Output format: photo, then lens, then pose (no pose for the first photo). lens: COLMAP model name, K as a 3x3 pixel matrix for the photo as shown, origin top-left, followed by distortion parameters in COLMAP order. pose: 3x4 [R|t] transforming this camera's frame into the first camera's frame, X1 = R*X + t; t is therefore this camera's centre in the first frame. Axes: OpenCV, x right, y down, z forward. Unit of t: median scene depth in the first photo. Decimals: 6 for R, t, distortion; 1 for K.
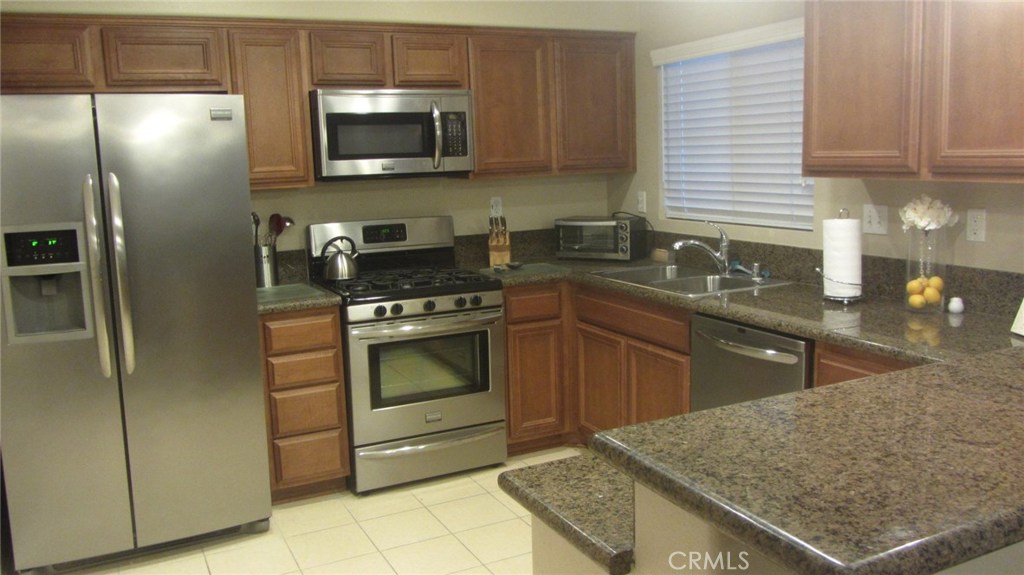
lens RADIAL K [[844.2, 0, 503.1], [0, 844.2, 286.4], [0, 0, 1]] dist [-0.034524, 0.014601]
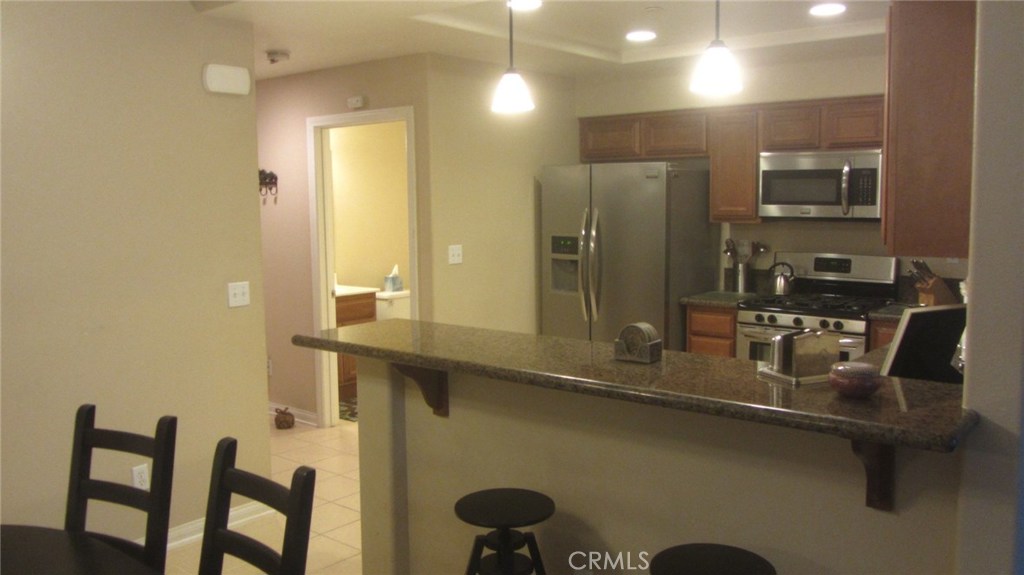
lens RADIAL K [[844.2, 0, 512.6], [0, 844.2, 286.2], [0, 0, 1]] dist [-0.034524, 0.014601]
pose [[0.420562, 0.124181, -0.898725, 0.842852], [-0.151766, 0.986260, 0.065257, -0.045872], [0.894480, 0.108951, 0.433630, 0.061867]]
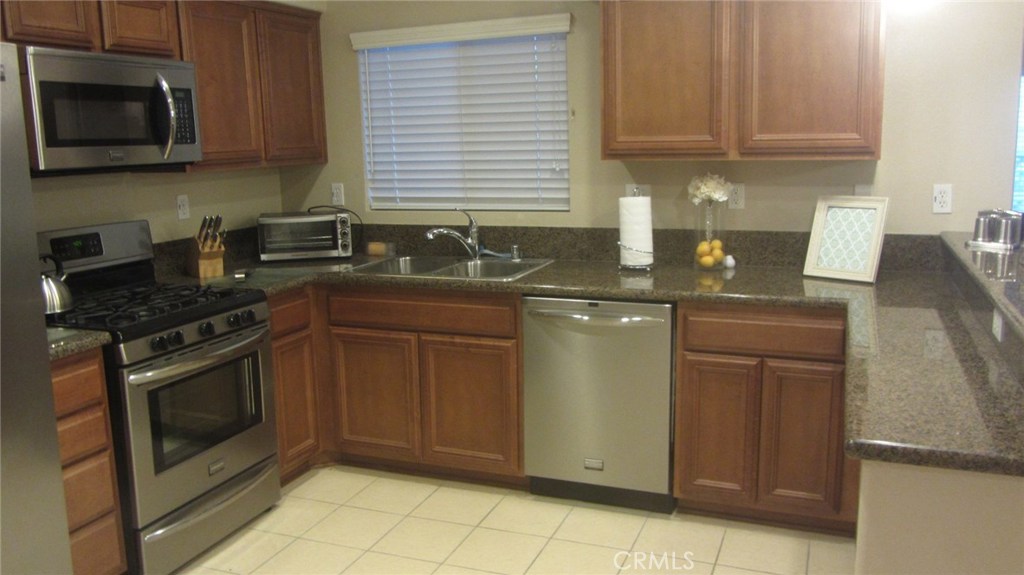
lens RADIAL K [[844.2, 0, 506.7], [0, 844.2, 286.4], [0, 0, 1]] dist [-0.034524, 0.014601]
pose [[0.742188, -0.105861, 0.661779, -0.387722], [0.106378, 0.993536, 0.039626, -0.018657], [-0.661696, 0.040989, 0.748651, 0.210541]]
